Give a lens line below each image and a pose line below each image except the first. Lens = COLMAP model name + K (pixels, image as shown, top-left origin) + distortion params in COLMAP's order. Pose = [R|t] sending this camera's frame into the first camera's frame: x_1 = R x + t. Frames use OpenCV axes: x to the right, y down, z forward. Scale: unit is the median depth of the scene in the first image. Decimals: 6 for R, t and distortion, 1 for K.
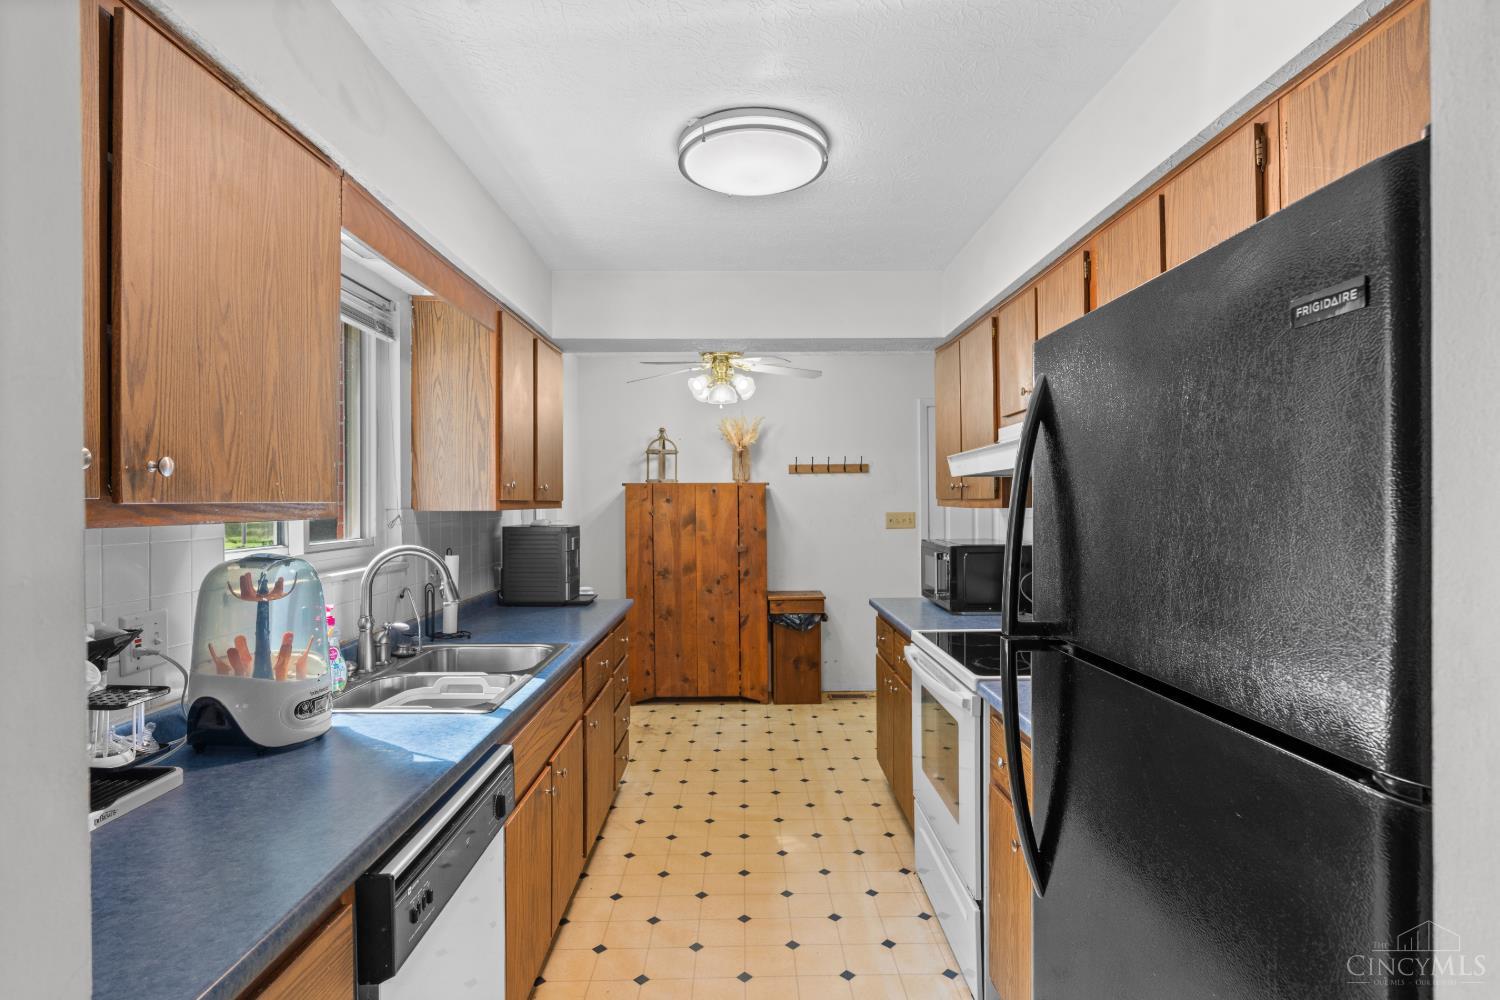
lens RADIAL K [[771.2, 0, 749.4], [0, 771.2, 505.7], [0, 0, 1]] dist [-0.002181, 0.000976]
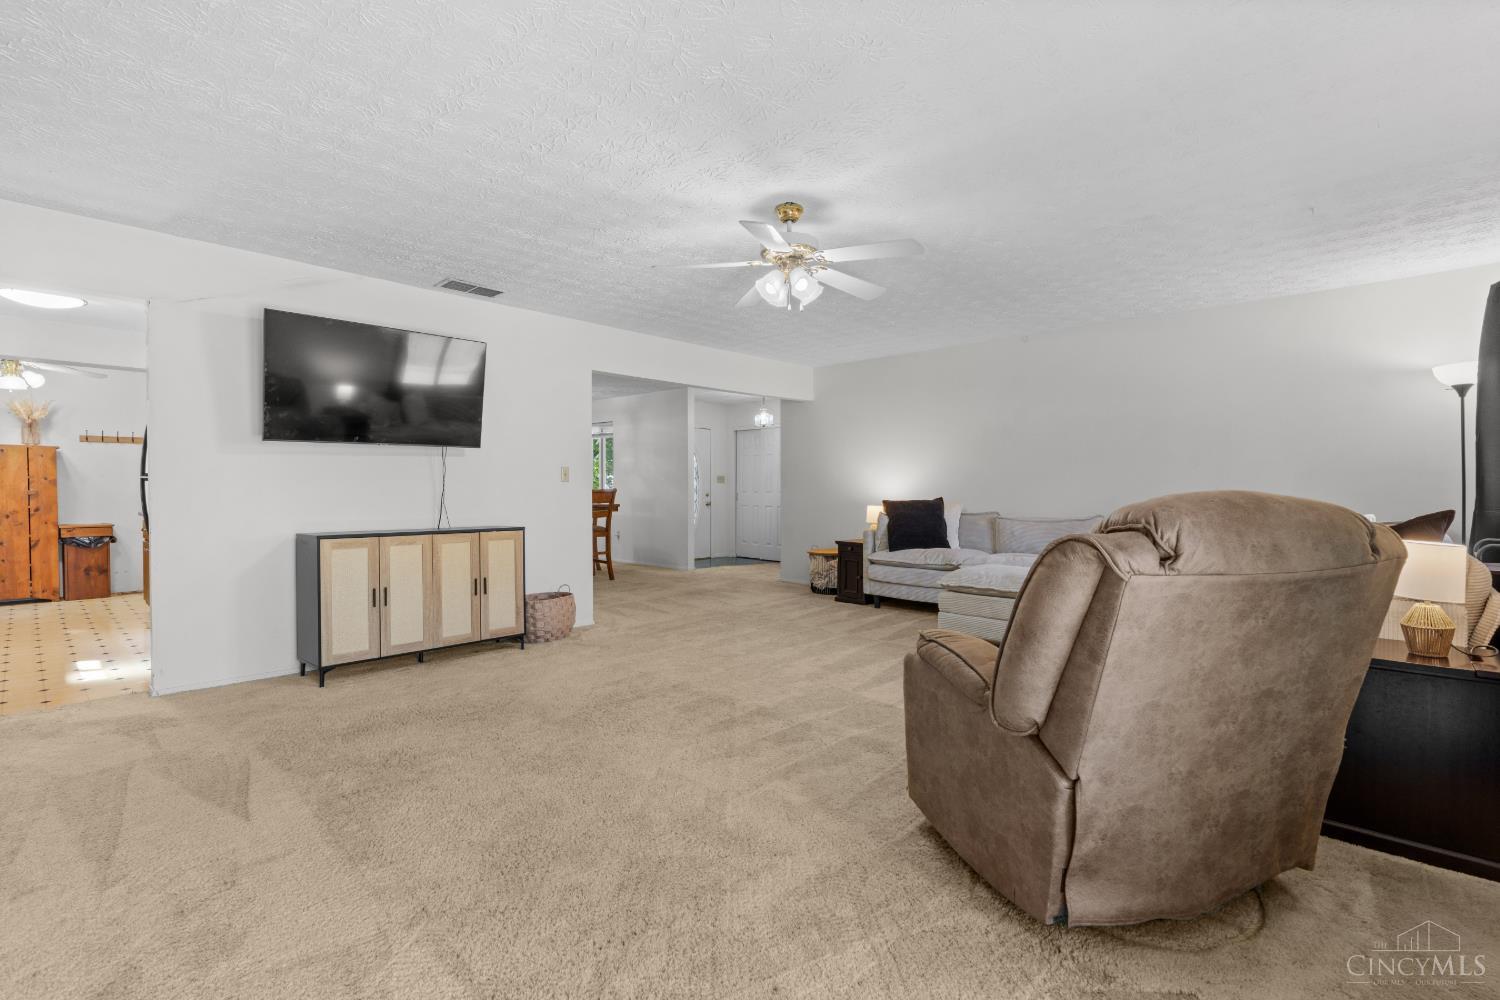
lens RADIAL K [[685.5, 0, 750.3], [0, 685.5, 504.6], [0, 0, 1]] dist [0.002622, 0.000626]
pose [[0.697921, -0.006940, 0.716142, 0.005857], [-0.010830, 0.999736, 0.020243, 0.037827], [-0.716093, -0.021884, 0.697661, -0.812809]]
